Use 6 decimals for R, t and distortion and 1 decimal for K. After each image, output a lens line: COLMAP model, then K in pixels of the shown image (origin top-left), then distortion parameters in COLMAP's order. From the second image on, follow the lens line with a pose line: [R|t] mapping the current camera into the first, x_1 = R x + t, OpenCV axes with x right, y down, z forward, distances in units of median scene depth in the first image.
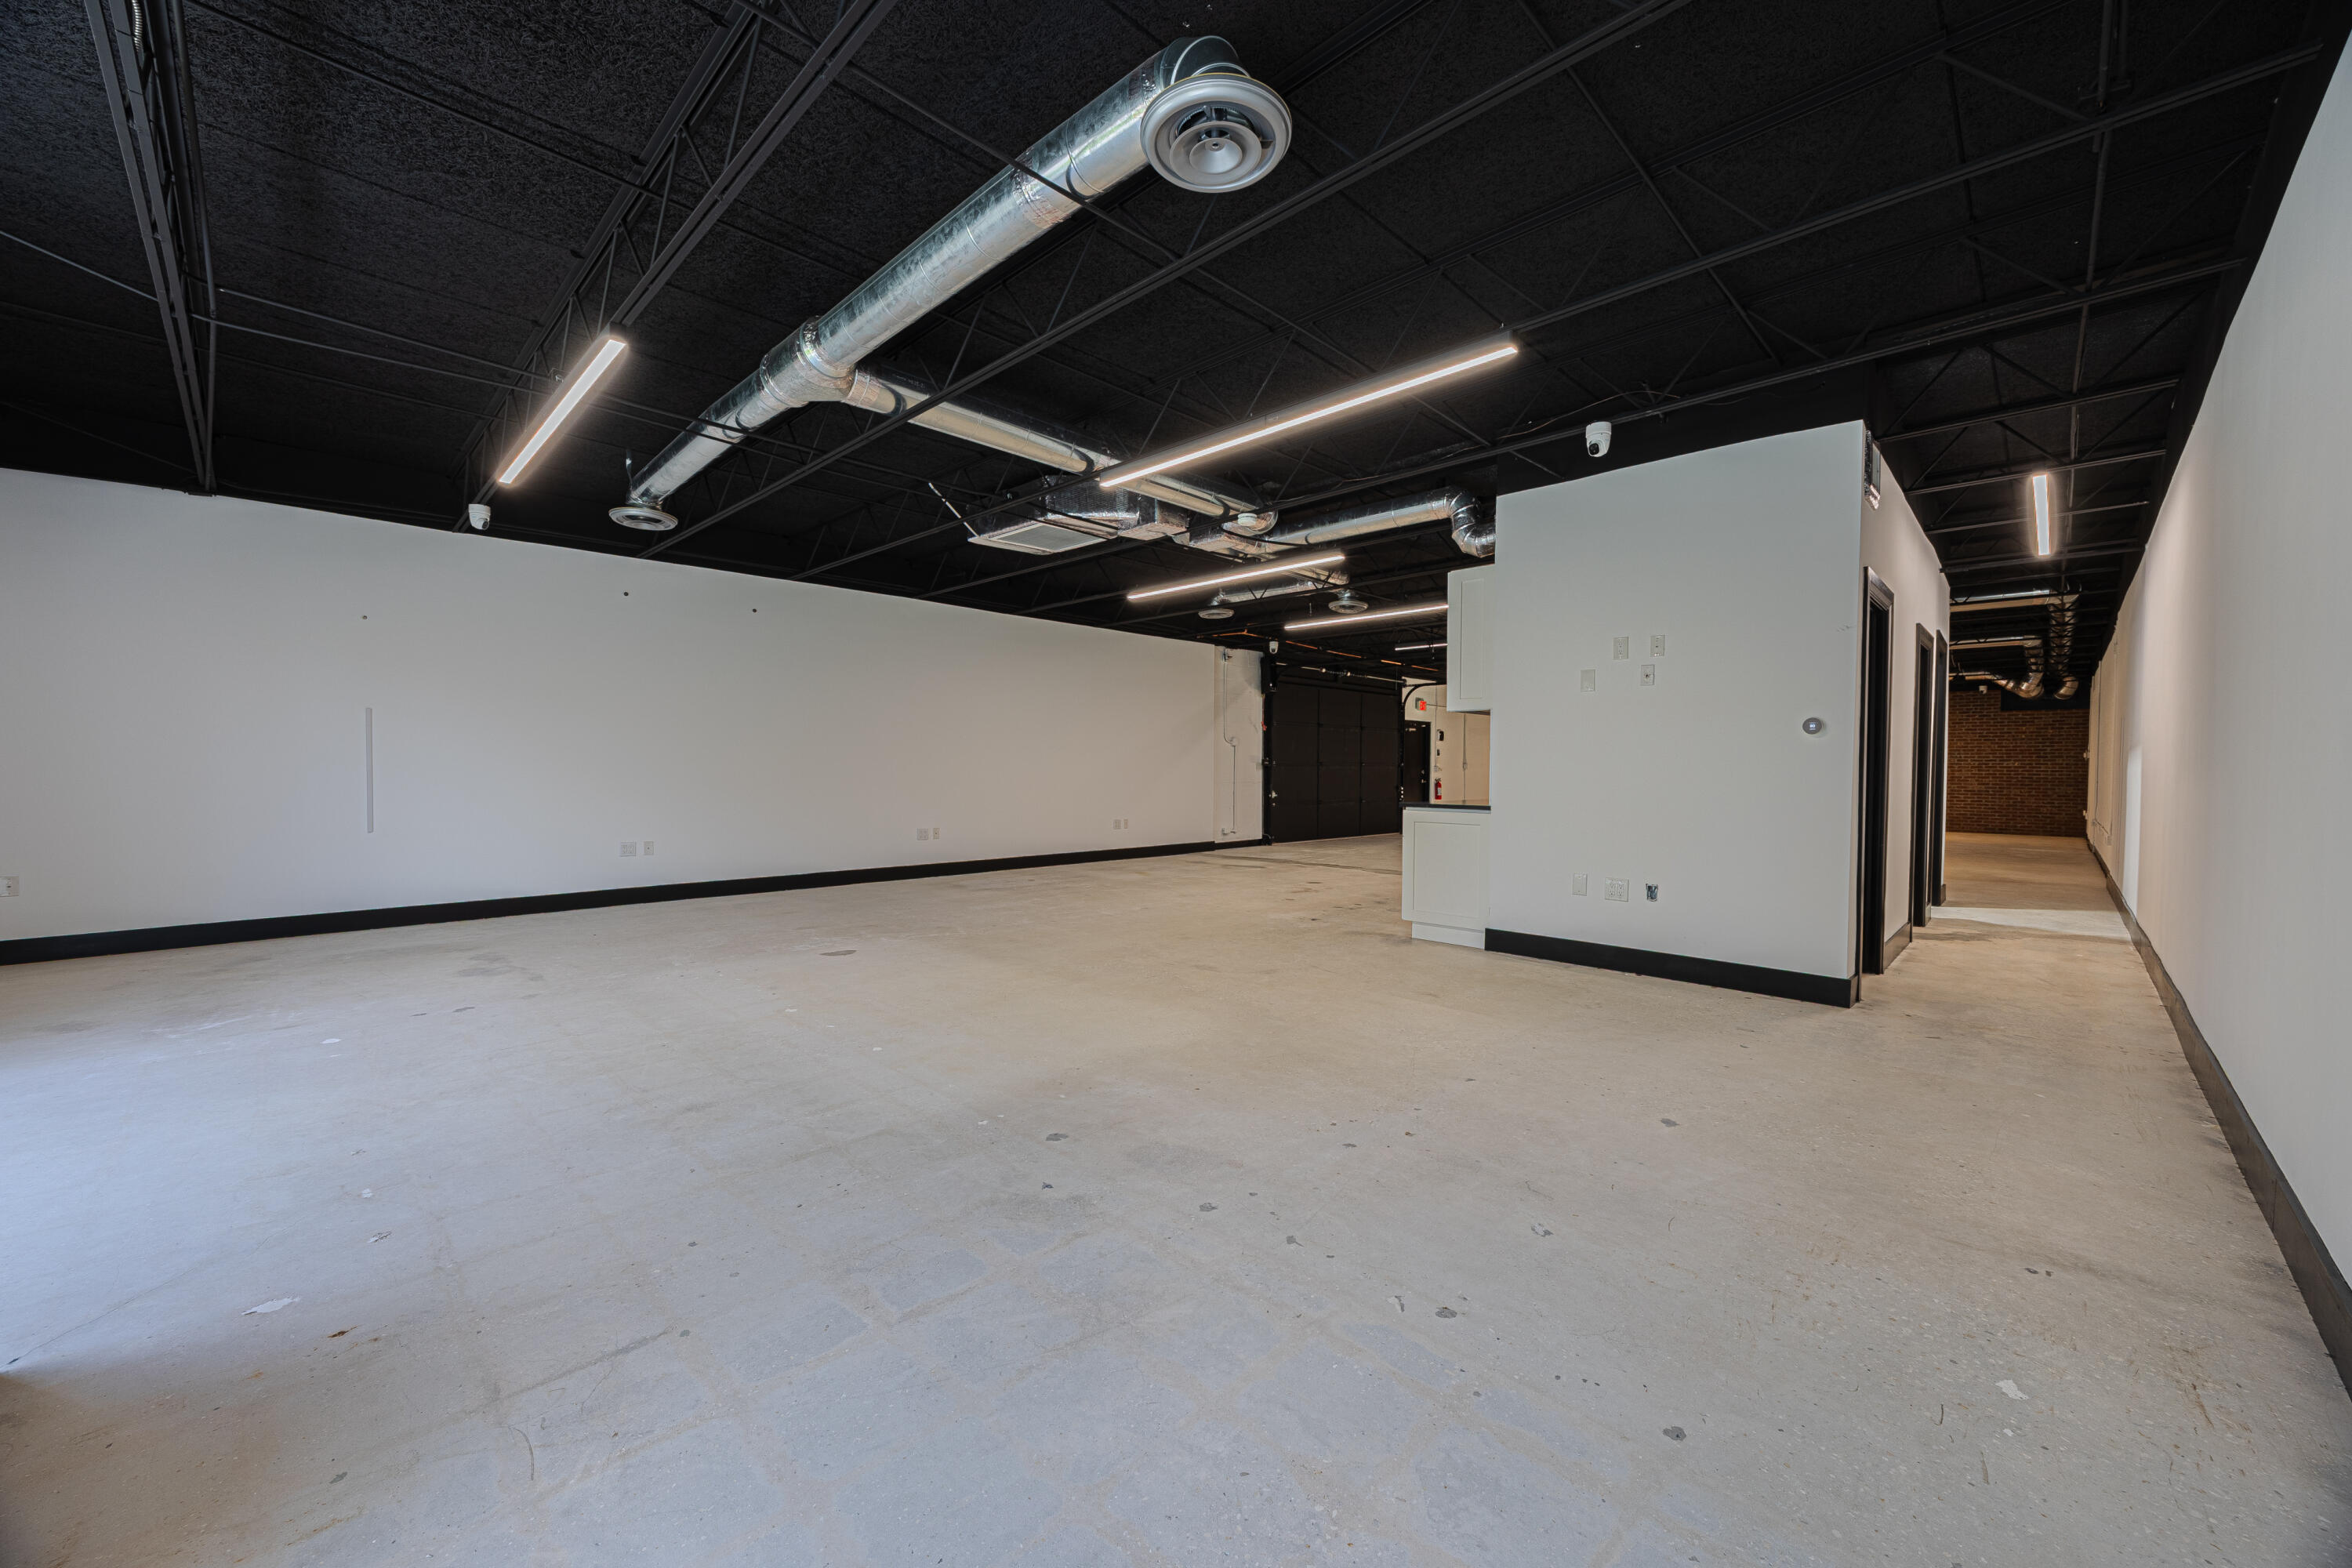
lens RADIAL K [[881.1, 0, 1176.9], [0, 881.1, 785.4], [0, 0, 1]] dist [0.000509, -0.000413]
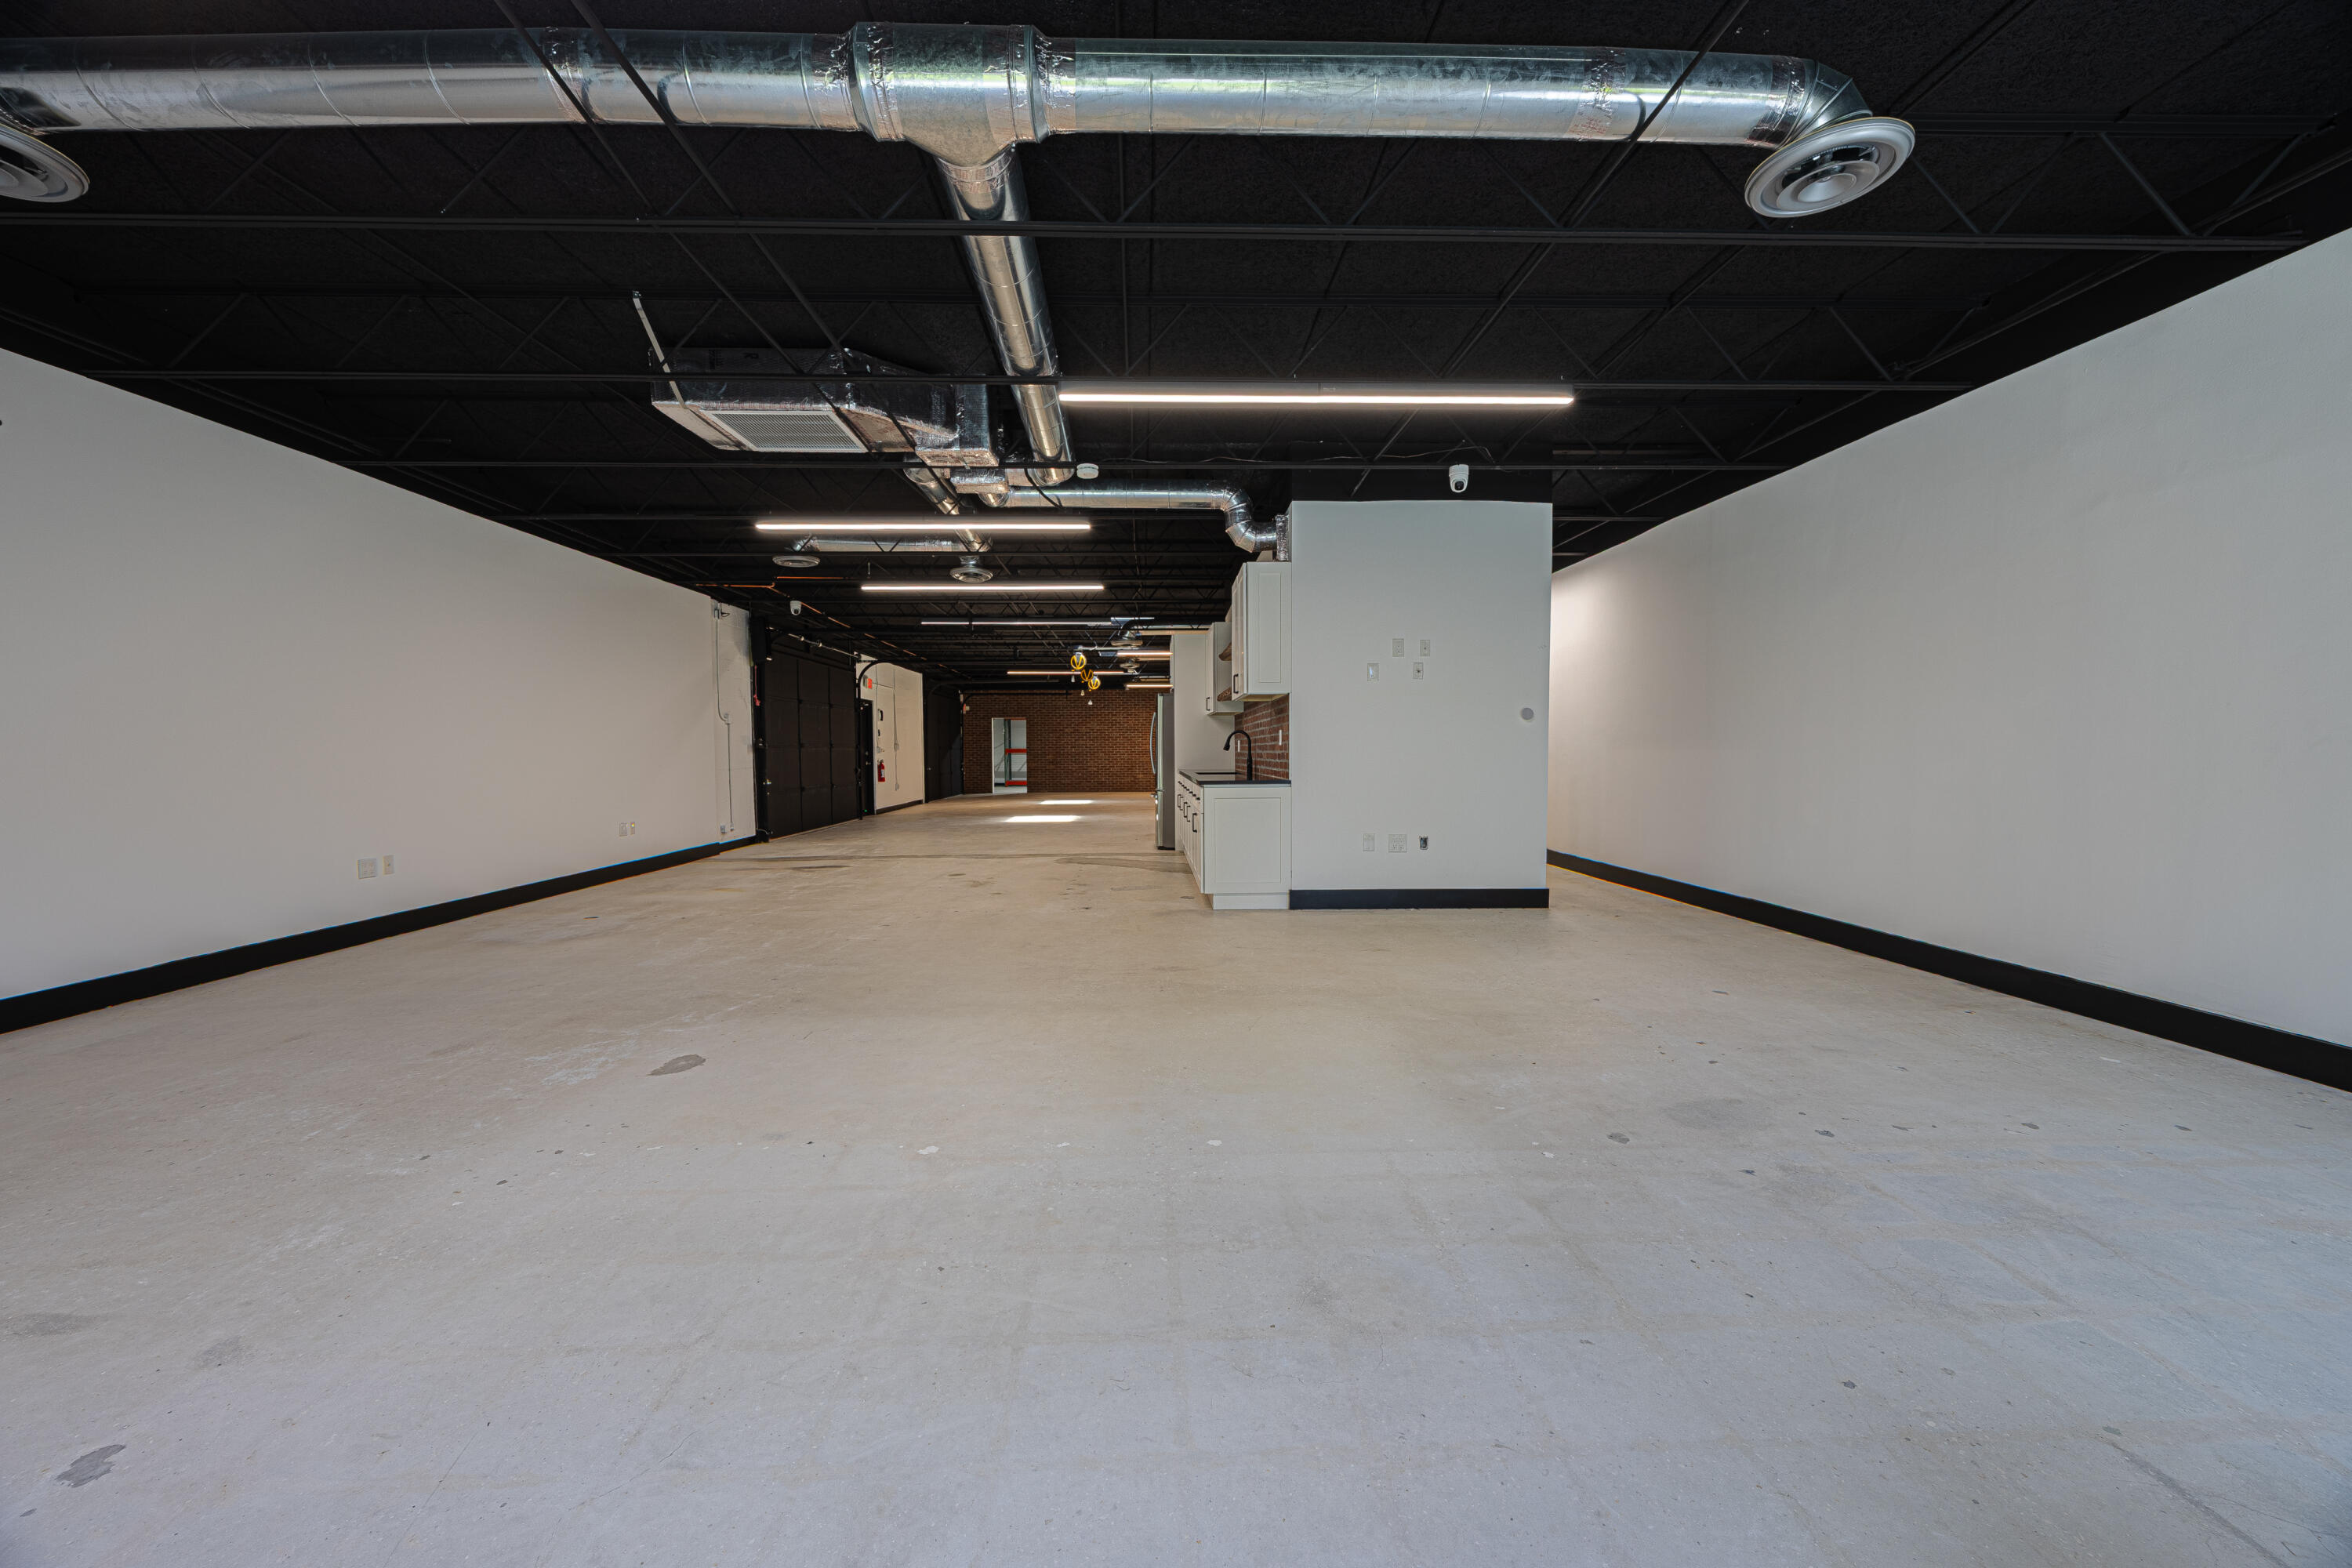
lens RADIAL K [[881.1, 0, 1169.2], [0, 881.1, 781.2], [0, 0, 1]] dist [0.000509, -0.000413]
pose [[0.695226, -0.035506, 0.717914, -0.371872], [0.024072, 0.999369, 0.026114, -0.005476], [-0.718388, -0.000873, 0.695642, 0.227489]]
